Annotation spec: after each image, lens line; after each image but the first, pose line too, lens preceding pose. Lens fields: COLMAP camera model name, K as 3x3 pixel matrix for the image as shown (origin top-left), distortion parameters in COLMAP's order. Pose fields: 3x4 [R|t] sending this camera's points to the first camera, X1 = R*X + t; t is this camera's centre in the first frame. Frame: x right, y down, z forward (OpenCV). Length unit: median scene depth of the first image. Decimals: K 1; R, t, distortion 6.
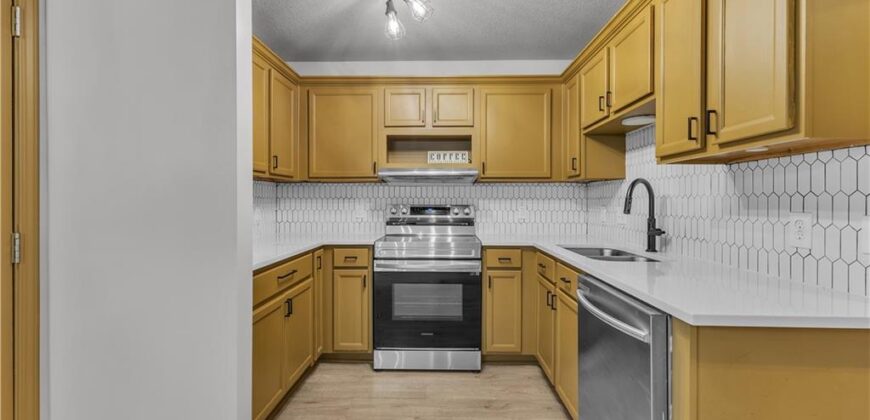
lens RADIAL K [[380.6, 0, 429.0], [0, 380.6, 205.2], [0, 0, 1]] dist [0.005054, 0.000141]
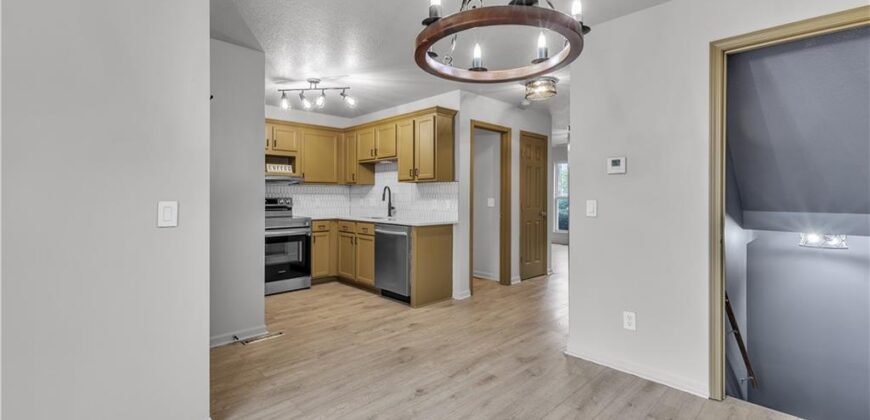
lens RADIAL K [[380.6, 0, 436.1], [0, 380.6, 203.8], [0, 0, 1]] dist [0.005054, 0.000141]
pose [[0.701344, -0.012377, 0.712715, -0.747952], [0.005373, 0.999913, 0.012078, 0.011319], [-0.712802, -0.004642, 0.701350, -0.722013]]
